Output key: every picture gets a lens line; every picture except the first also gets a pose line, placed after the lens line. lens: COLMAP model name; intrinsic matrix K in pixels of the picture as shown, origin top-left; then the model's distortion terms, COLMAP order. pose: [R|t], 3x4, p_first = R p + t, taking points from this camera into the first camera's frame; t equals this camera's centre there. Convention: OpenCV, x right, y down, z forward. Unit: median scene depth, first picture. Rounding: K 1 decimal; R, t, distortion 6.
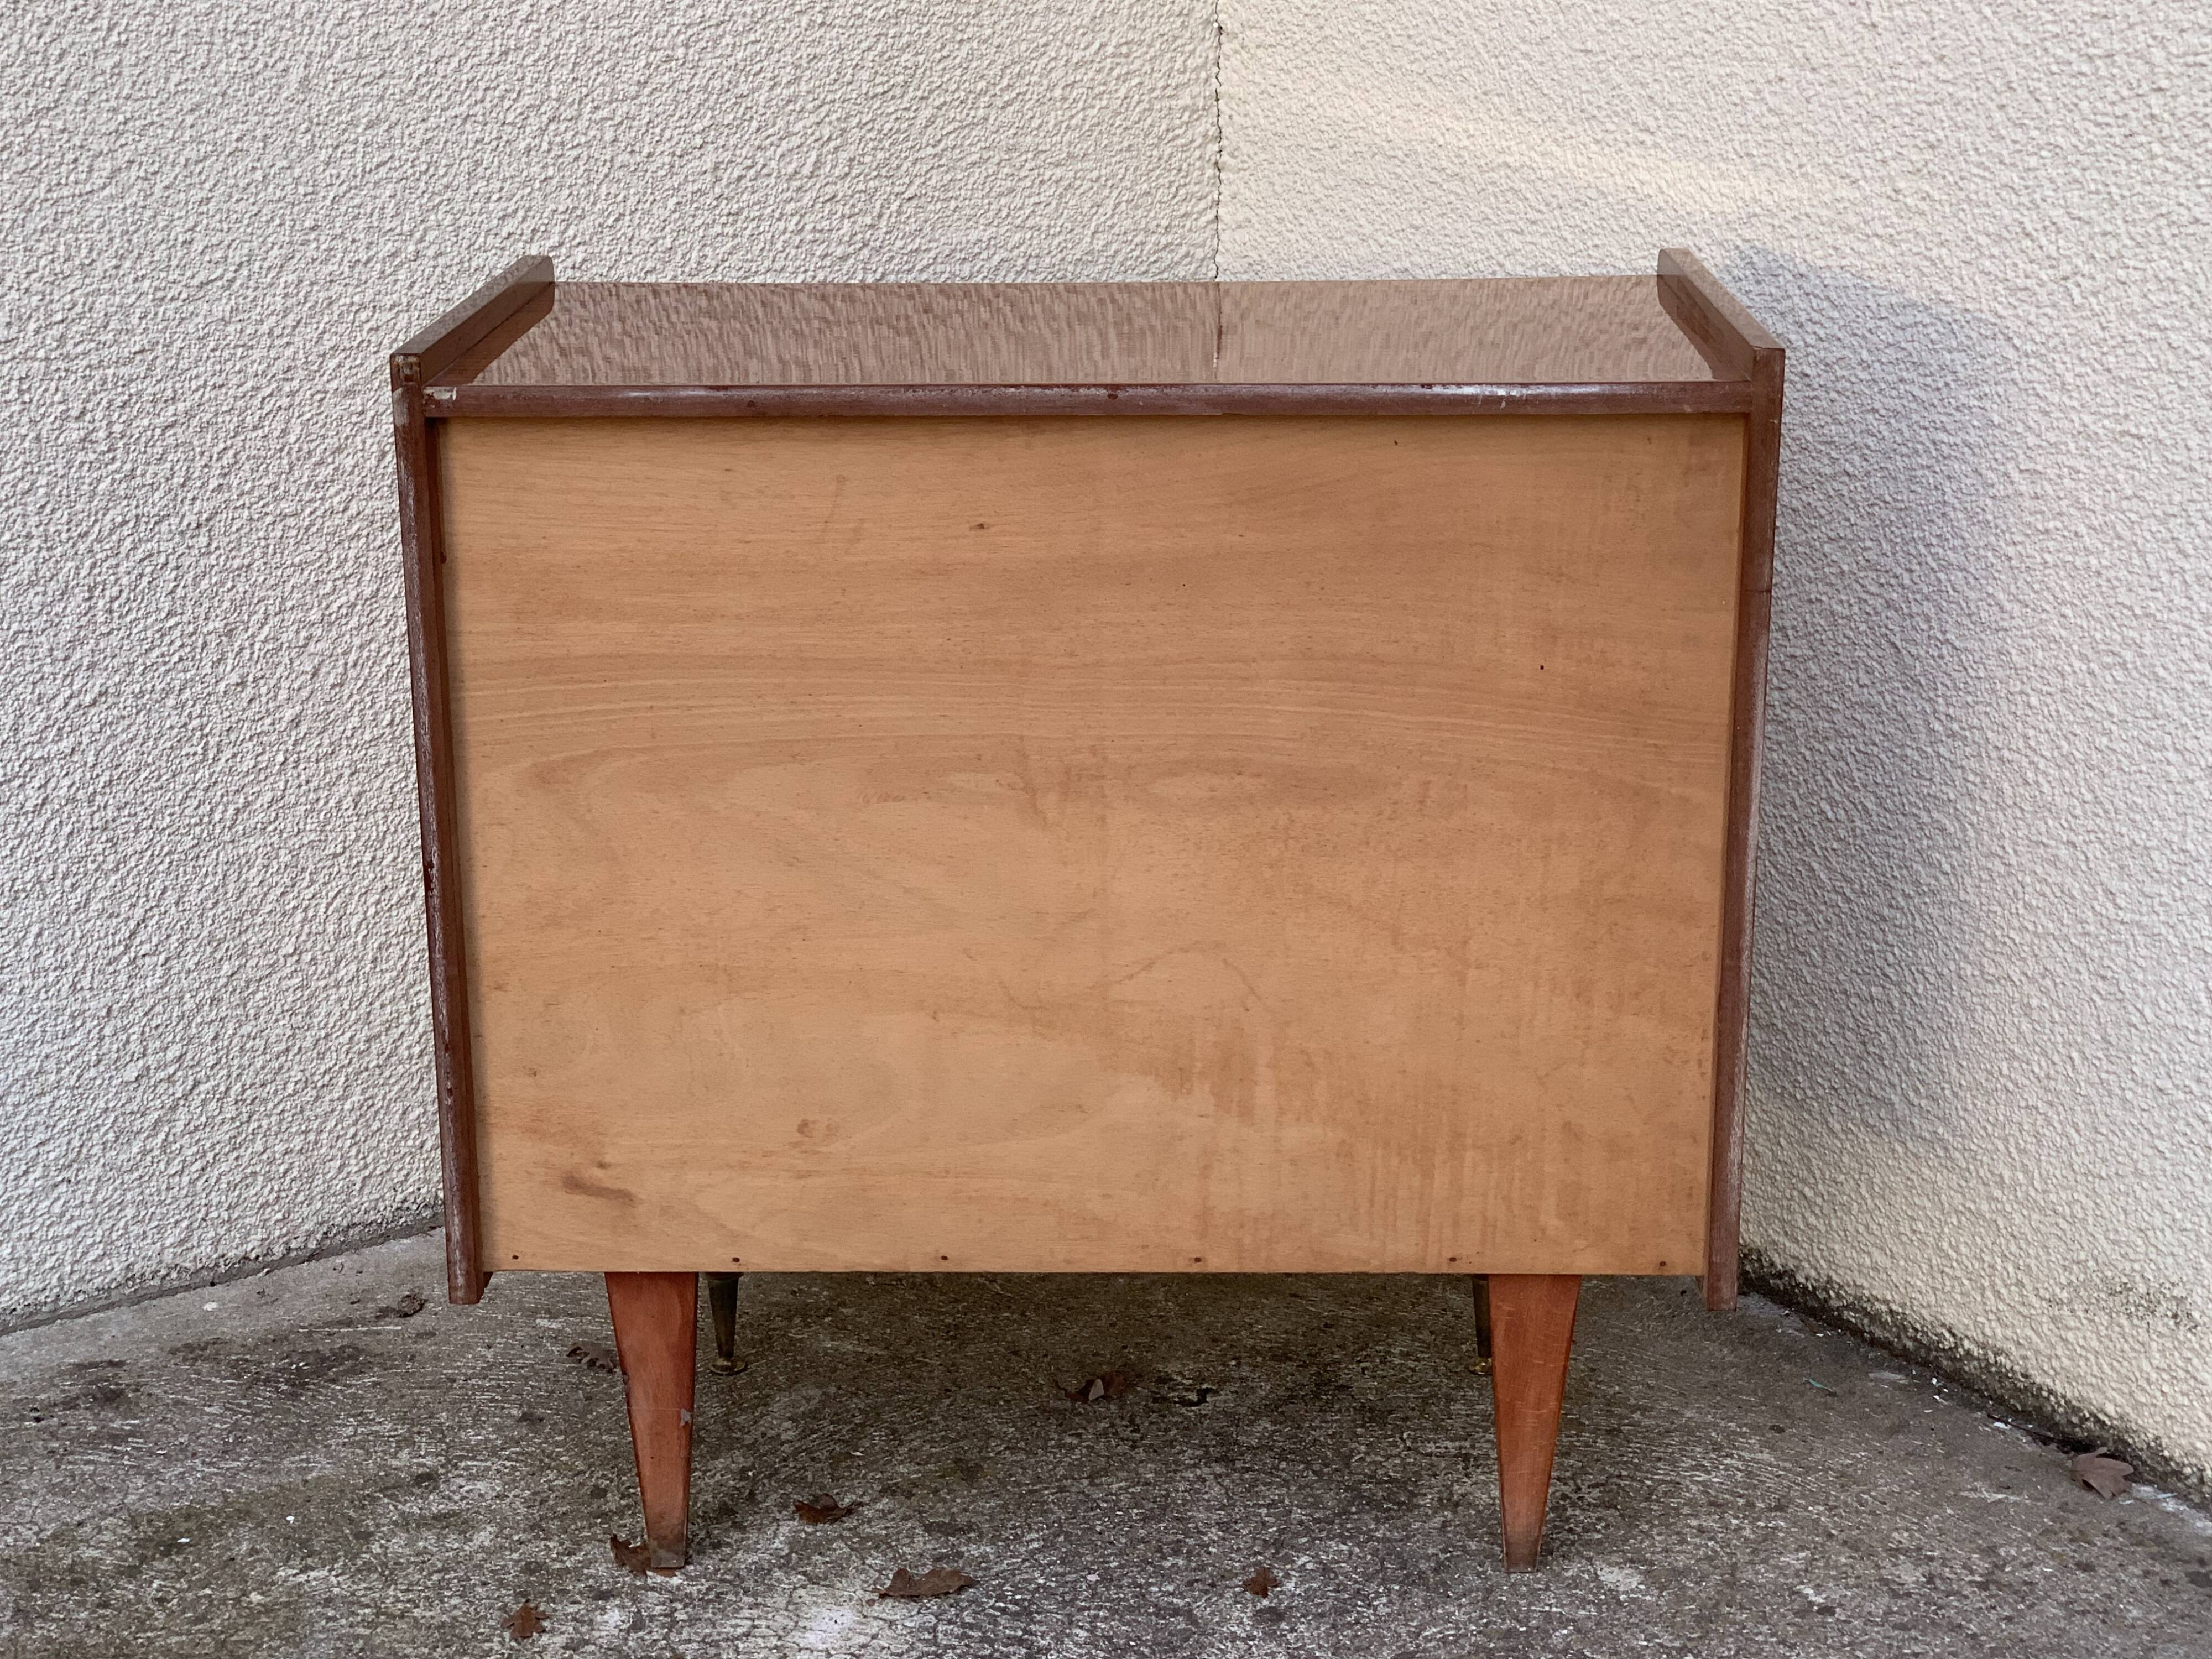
lens RADIAL K [[3544.3, 0, 1083.3], [0, 3544.3, 826.4], [0, 0, 1]] dist [0.064951, 0.000000]
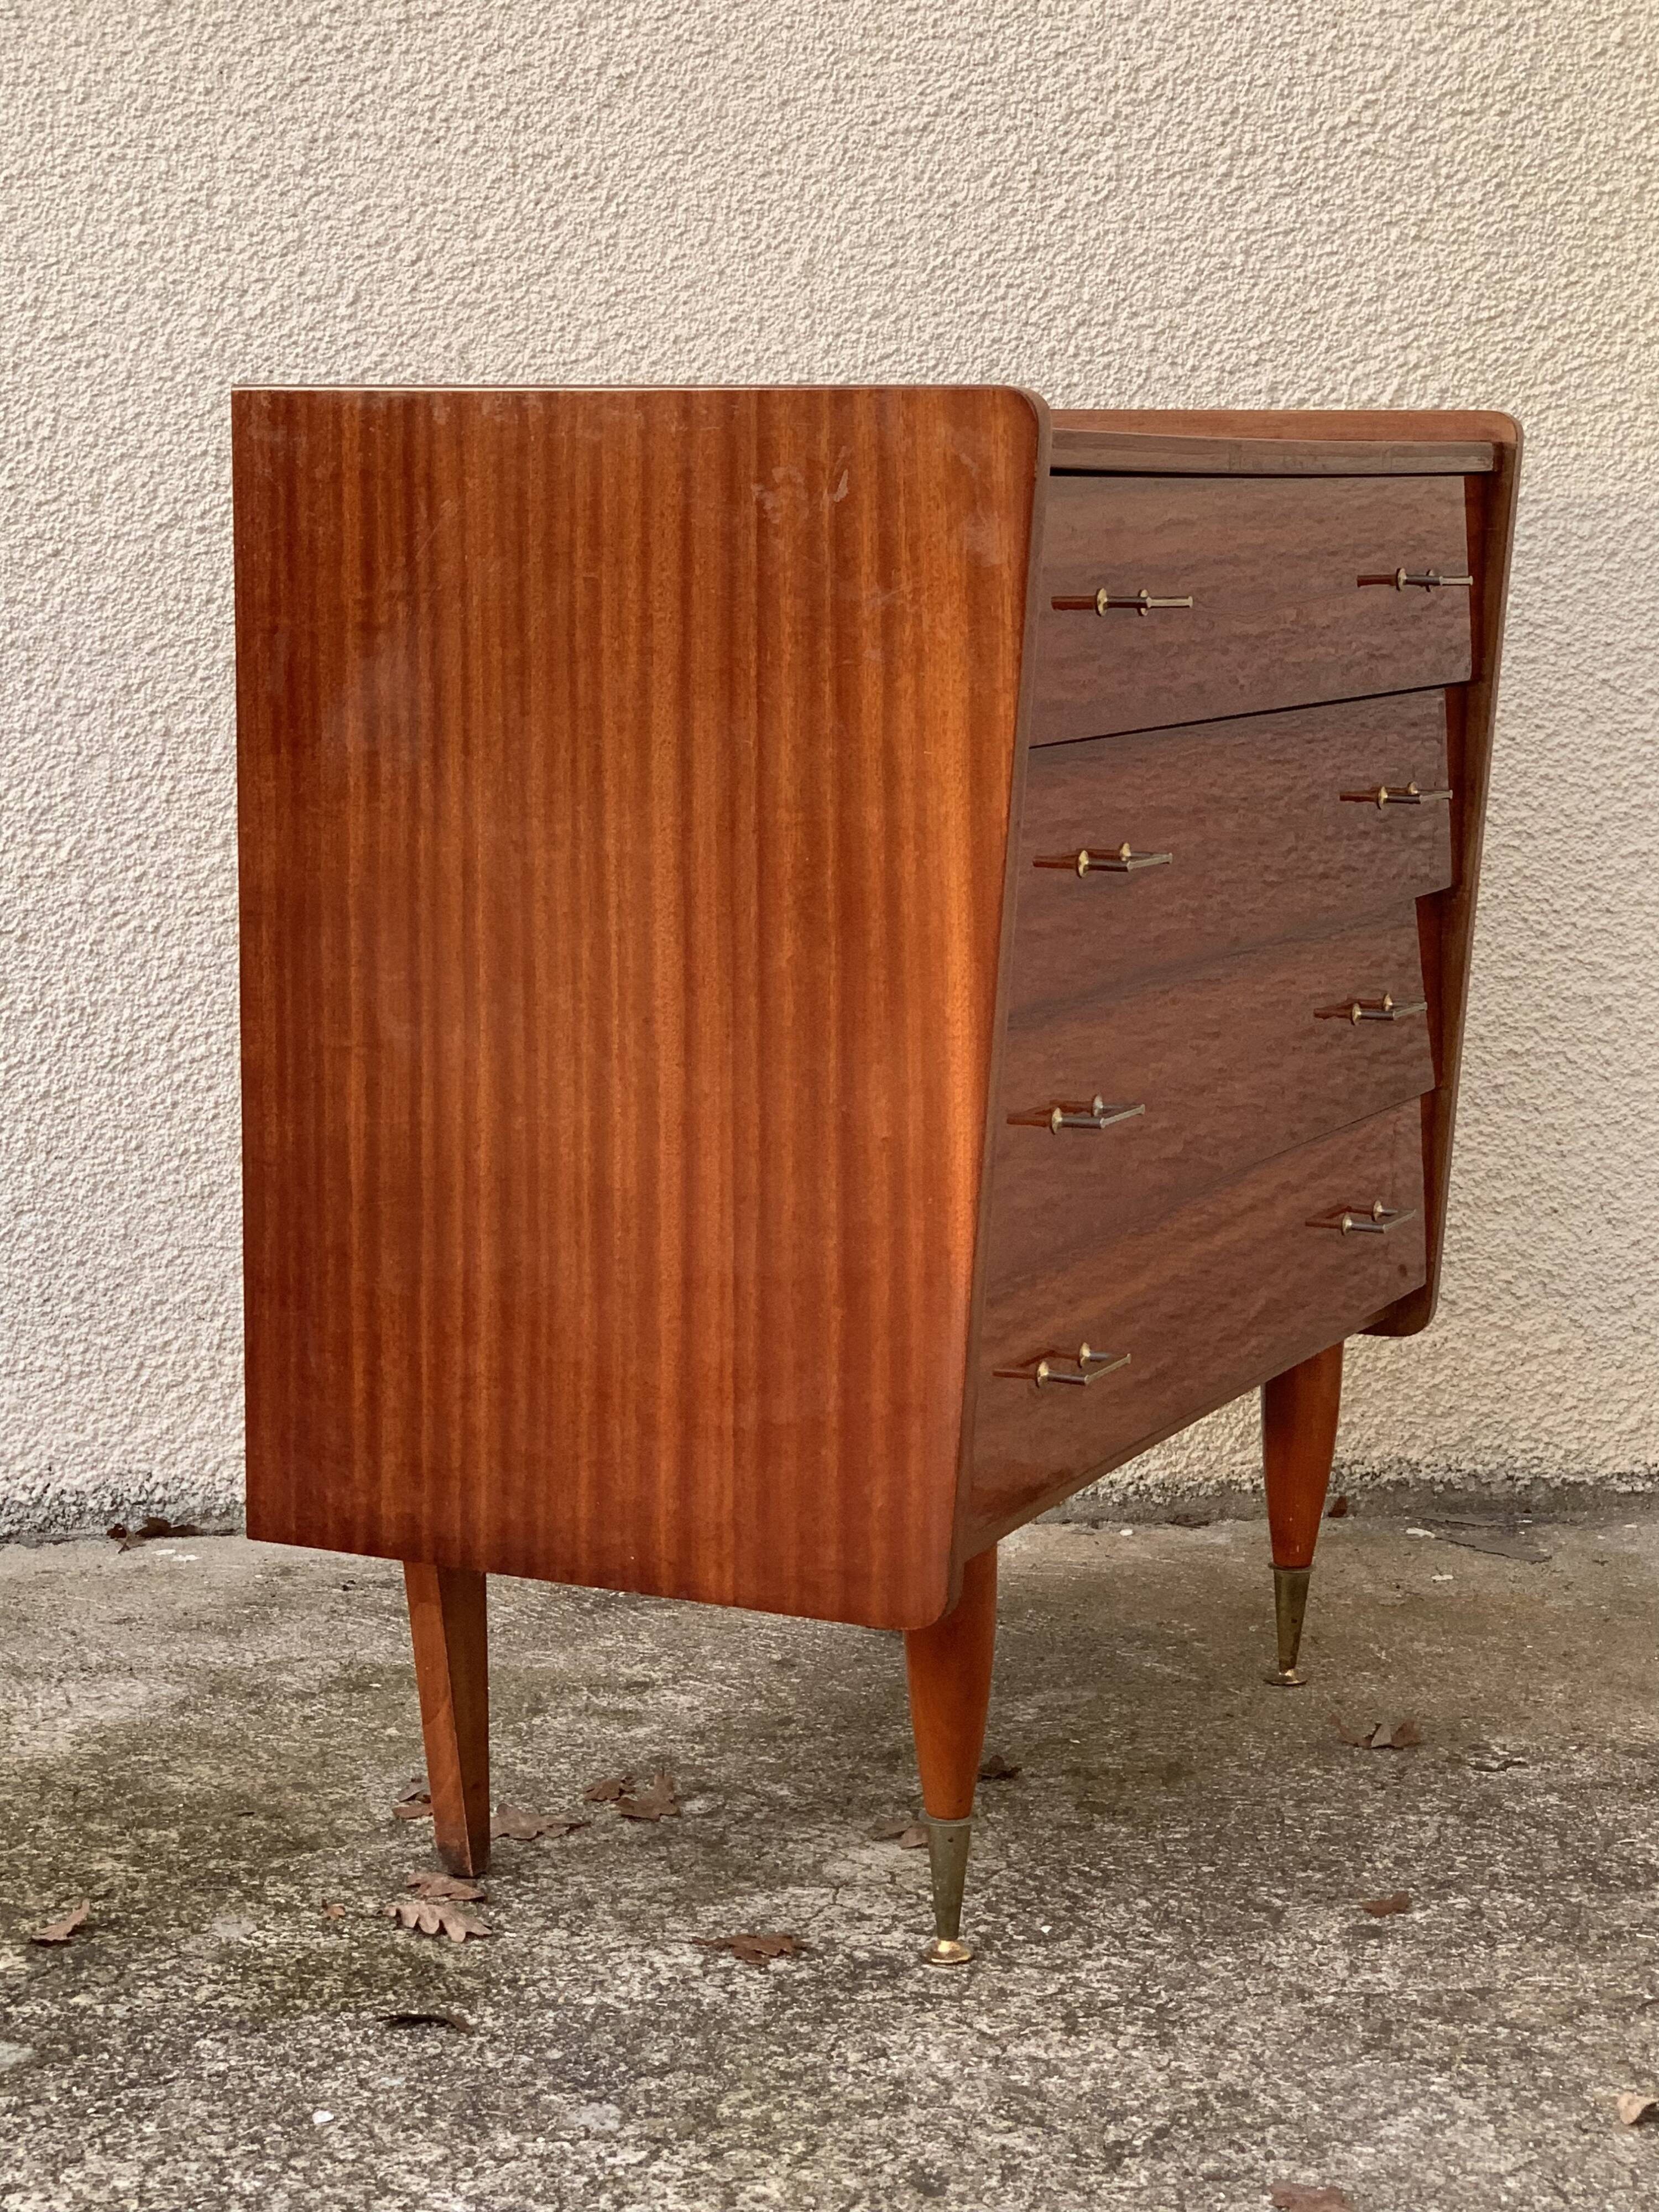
lens RADIAL K [[4215.0, 0, 758.8], [0, 4215.0, 1081.0], [0, 0, 1]] dist [0.076994, 0.000000]
pose [[0.868745, 0.080285, -0.488708, 0.352913], [-0.153668, 0.981768, -0.111880, 0.141164], [0.470816, 0.172294, 0.865244, 0.034746]]
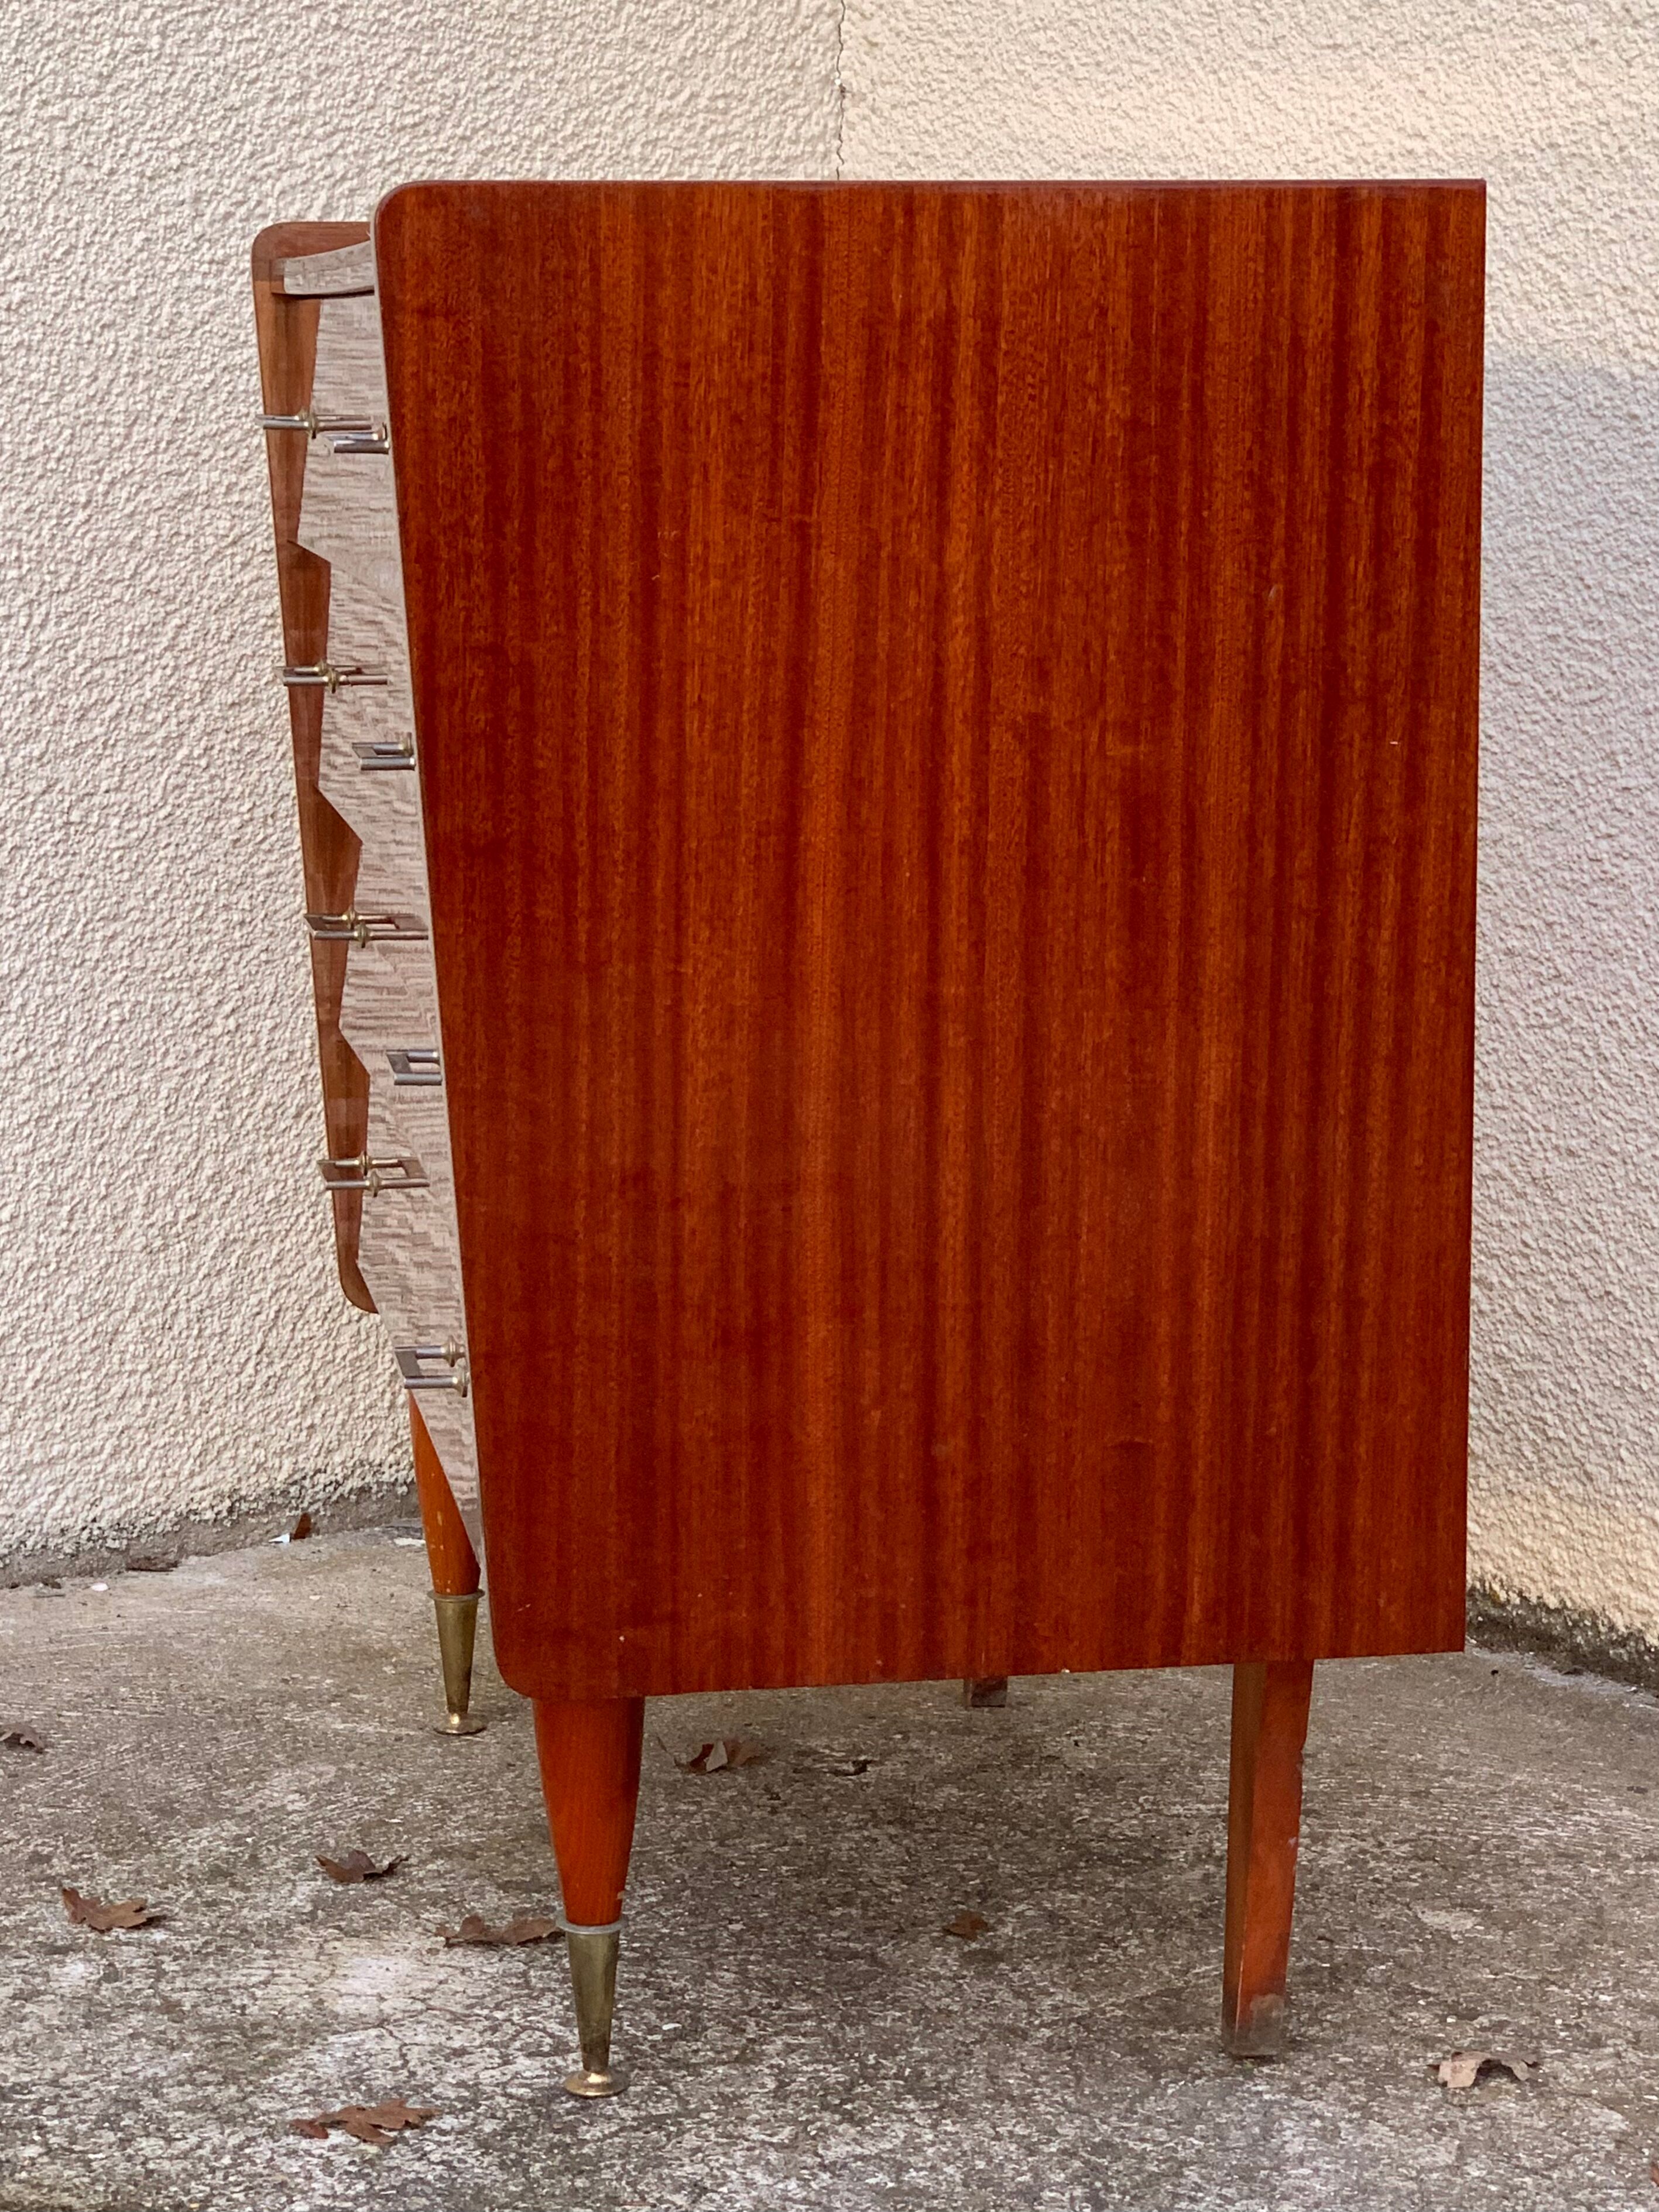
lens RADIAL K [[4926.2, 0, 827.8], [0, 4926.2, 1073.9], [0, 0, 1]] dist [0.096748, 0.000000]
pose [[0.997387, 0.005984, 0.072002, -0.047583], [0.005026, 0.988404, -0.151766, 0.174153], [-0.072075, 0.151732, 0.985790, -0.025556]]
